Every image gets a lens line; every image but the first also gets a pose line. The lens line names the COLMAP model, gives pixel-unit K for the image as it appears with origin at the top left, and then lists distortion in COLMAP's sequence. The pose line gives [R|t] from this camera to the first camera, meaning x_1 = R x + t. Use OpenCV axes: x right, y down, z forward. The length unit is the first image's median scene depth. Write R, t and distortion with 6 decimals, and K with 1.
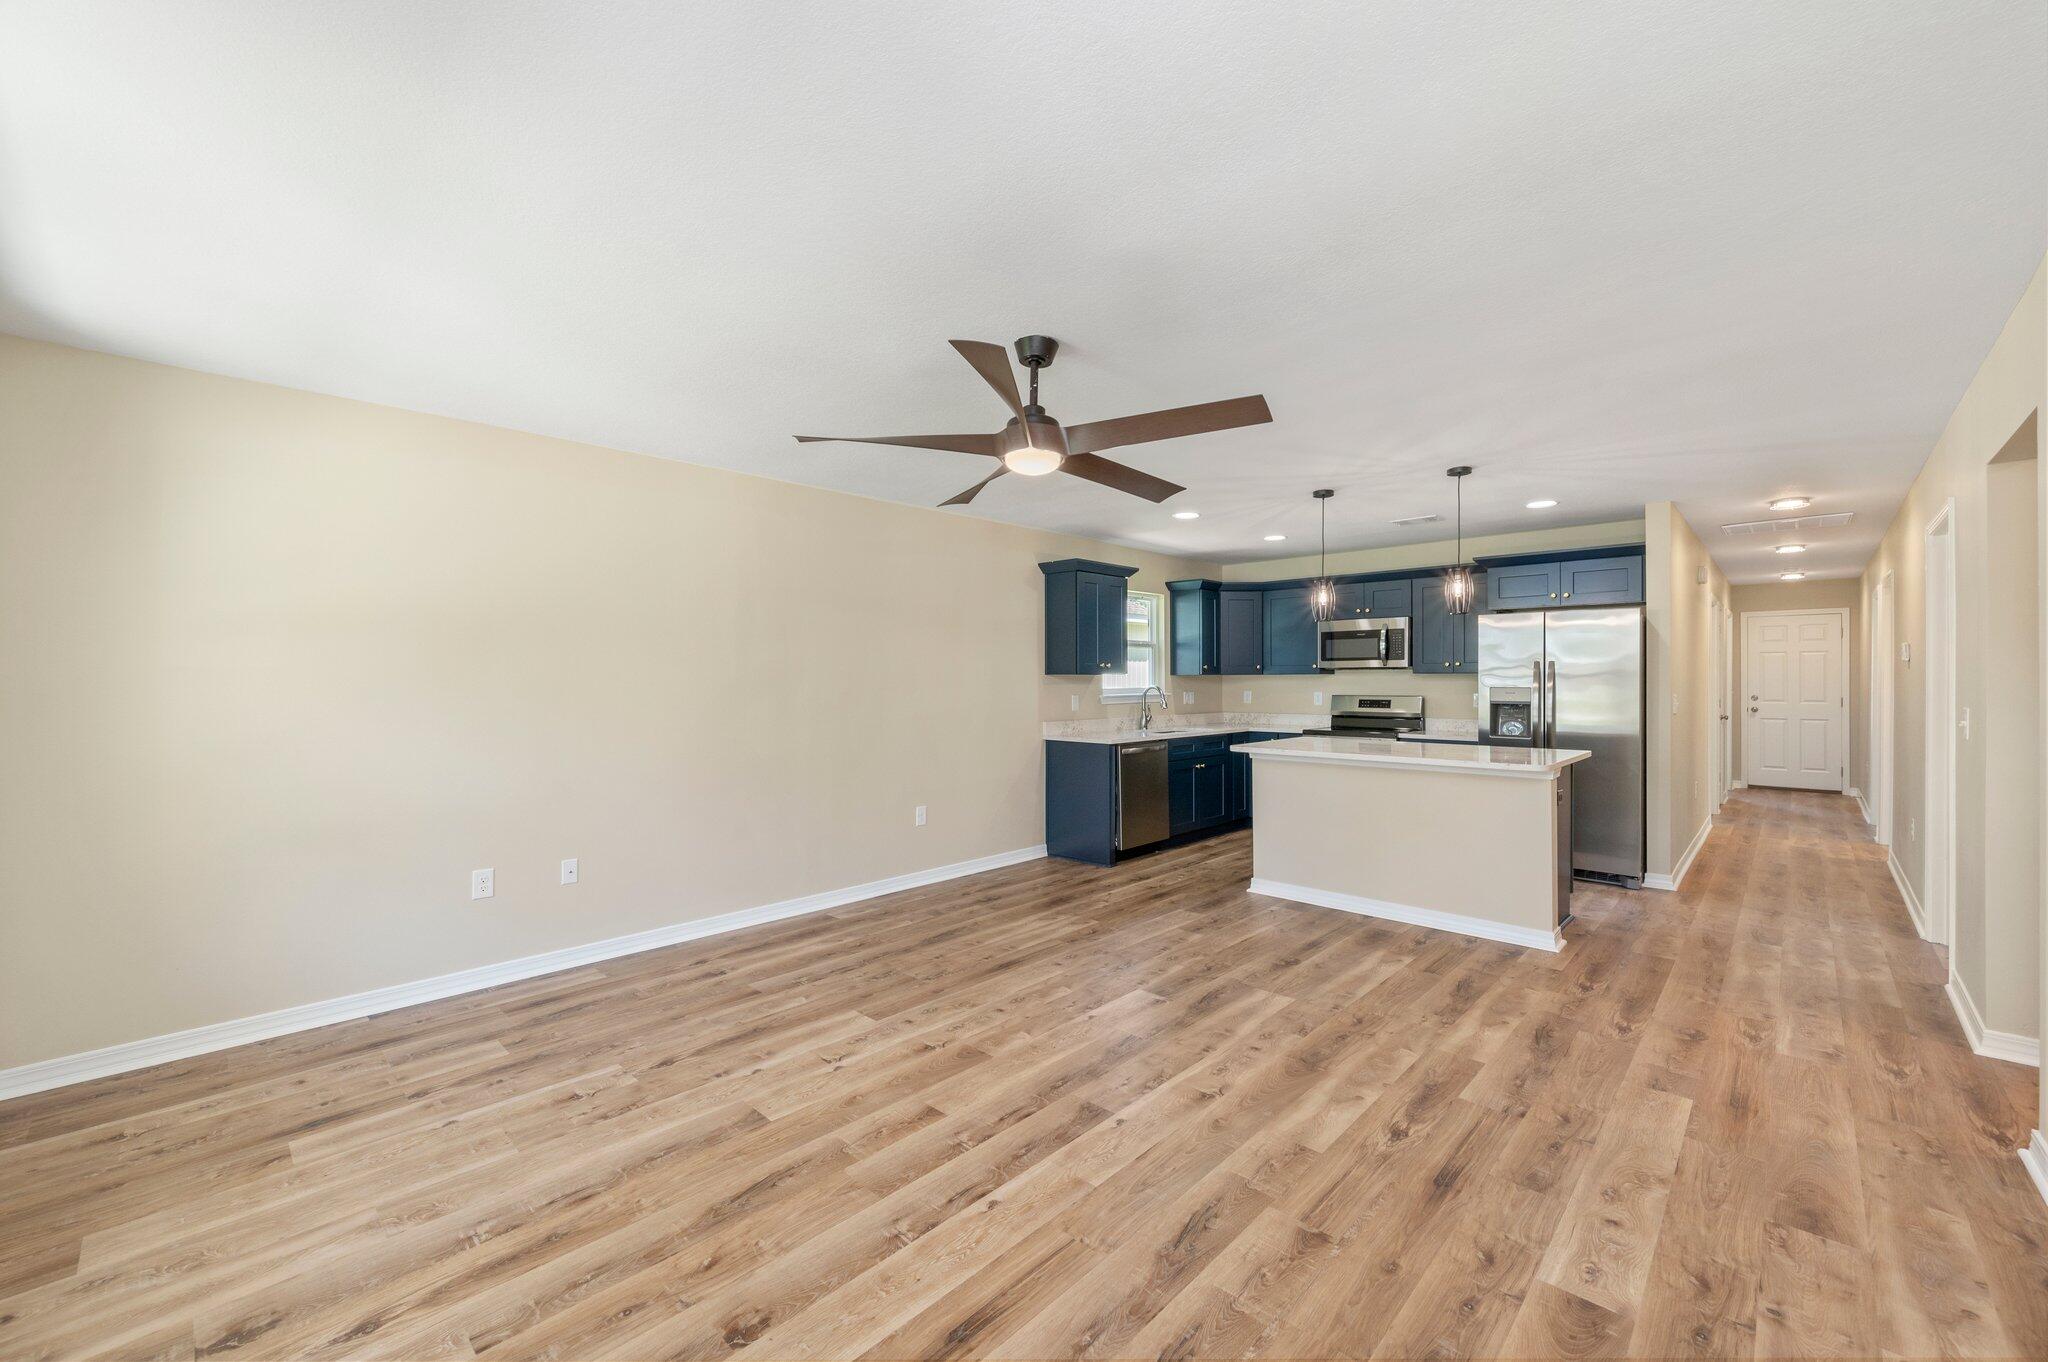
lens RADIAL K [[822.4, 0, 1010.7], [0, 822.4, 685.2], [0, 0, 1]] dist [-0.002856, -0.000255]
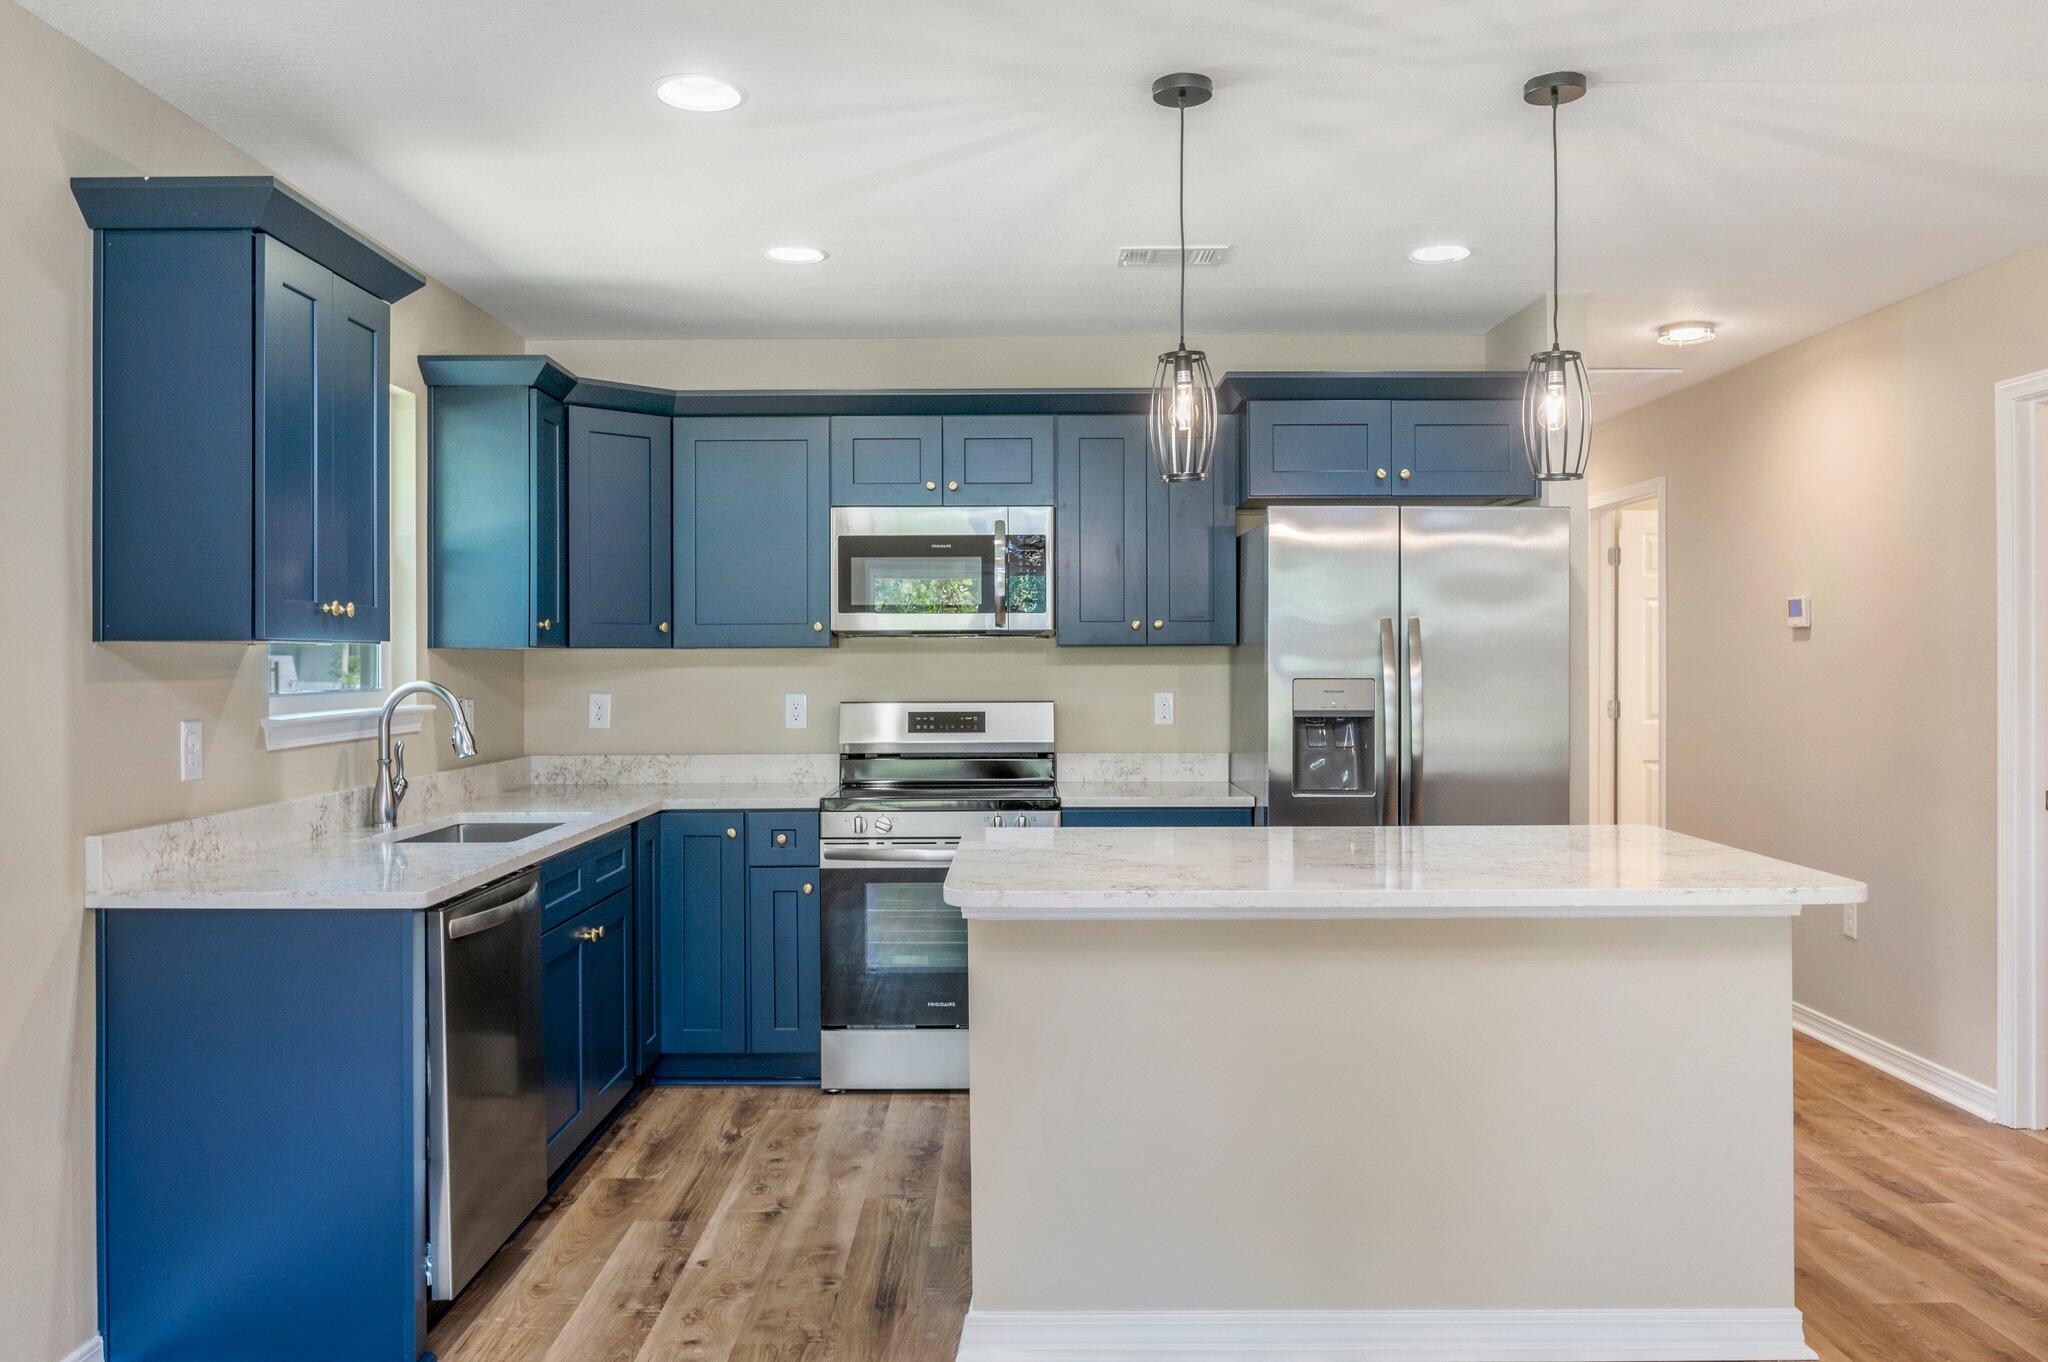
lens RADIAL K [[1593.7, 0, 995.0], [0, 1593.7, 652.0], [0, 0, 1]] dist [-0.001043, 0.002589]
pose [[0.721322, 0.004515, 0.692585, -0.129742], [0.007495, 0.999869, -0.014325, -0.000401], [-0.692559, 0.015523, 0.721194, 0.692821]]
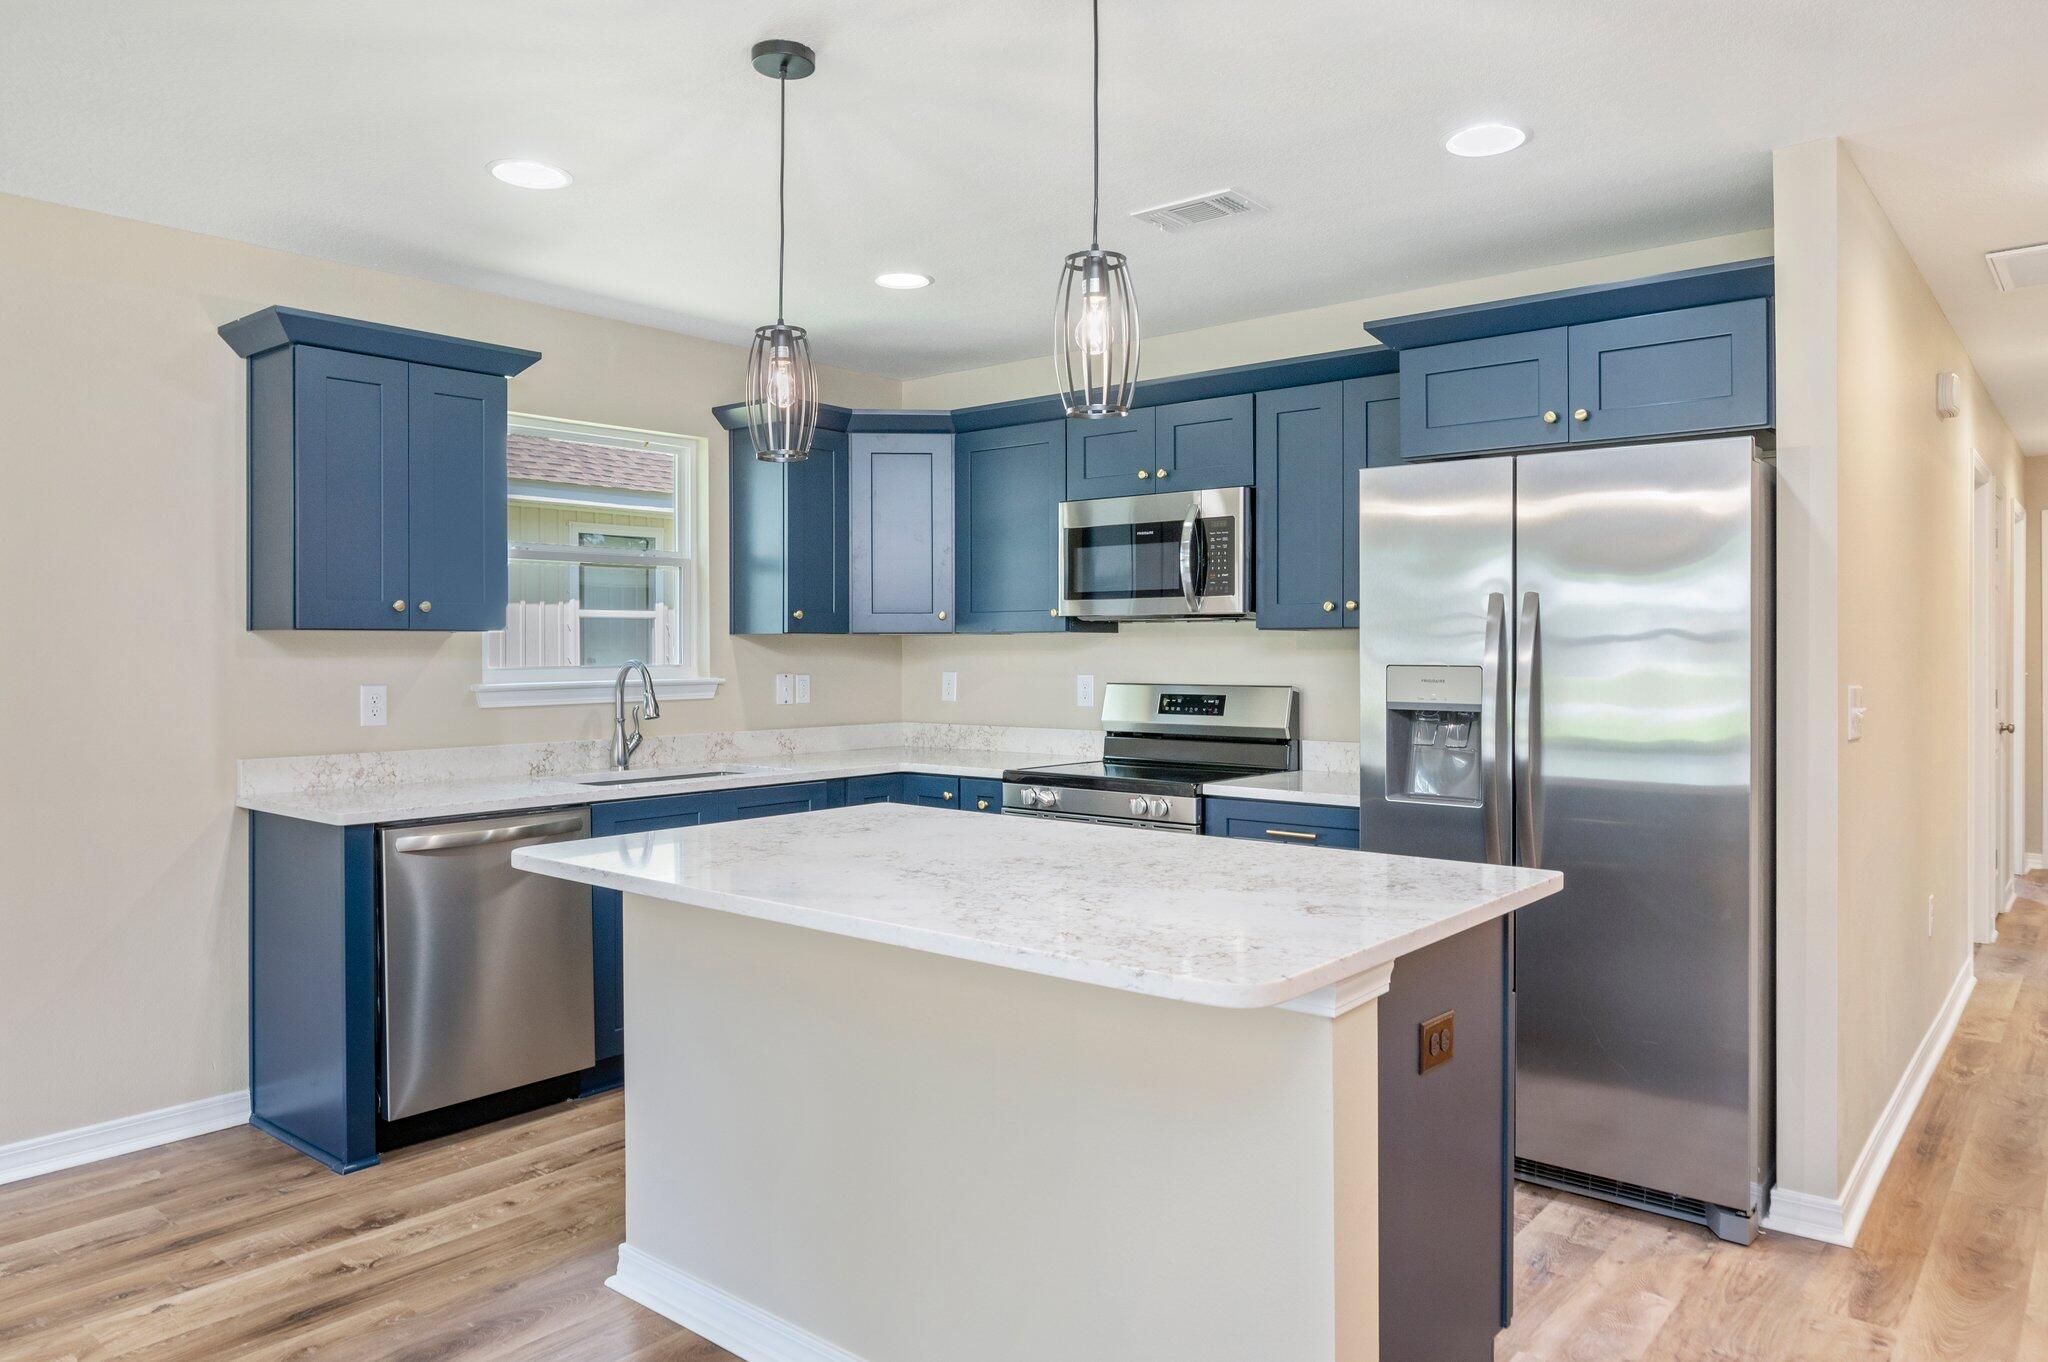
lens RADIAL K [[1343.2, 0, 1019.9], [0, 1343.2, 651.9], [0, 0, 1]] dist [-0.006805, -0.001165]
pose [[0.997523, 0.001130, 0.070337, 0.506758], [-0.000702, 0.999981, -0.006123, 0.000841], [-0.070343, 0.006058, 0.997504, 0.552610]]
